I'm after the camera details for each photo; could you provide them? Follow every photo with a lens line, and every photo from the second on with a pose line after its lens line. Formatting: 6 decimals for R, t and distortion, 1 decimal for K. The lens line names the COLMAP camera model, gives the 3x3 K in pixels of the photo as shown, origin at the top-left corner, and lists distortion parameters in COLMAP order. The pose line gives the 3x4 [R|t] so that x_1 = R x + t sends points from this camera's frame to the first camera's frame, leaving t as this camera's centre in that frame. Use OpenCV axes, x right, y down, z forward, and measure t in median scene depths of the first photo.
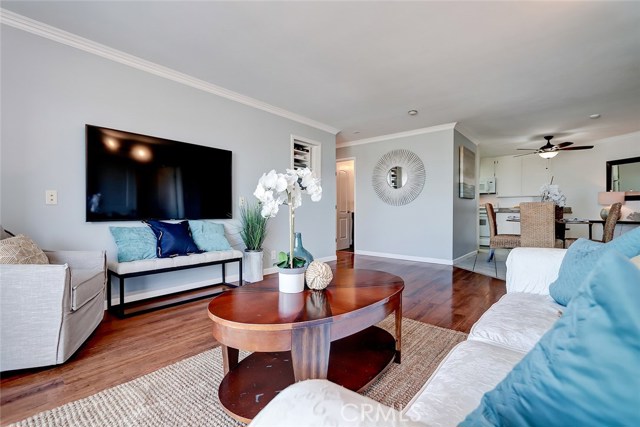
lens RADIAL K [[295.6, 0, 315.0], [0, 295.6, 214.2], [0, 0, 1]] dist [0.004665, -0.001662]
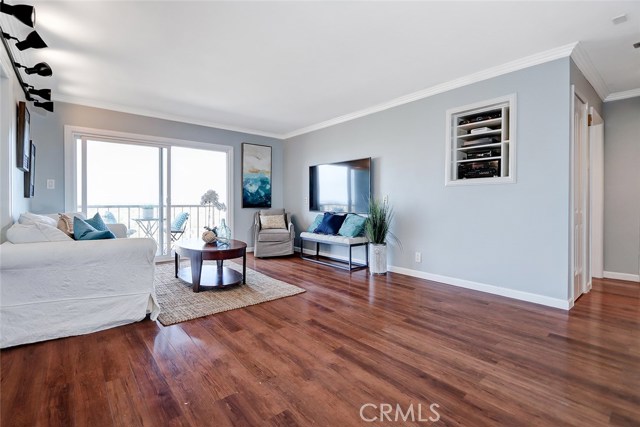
lens RADIAL K [[295.6, 0, 315.6], [0, 295.6, 205.6], [0, 0, 1]] dist [0.004665, -0.001662]
pose [[-0.171128, 0.009874, -0.985199, 0.680592], [-0.006605, 0.999916, 0.011169, -0.021554], [0.985227, 0.008419, -0.171048, 0.715841]]
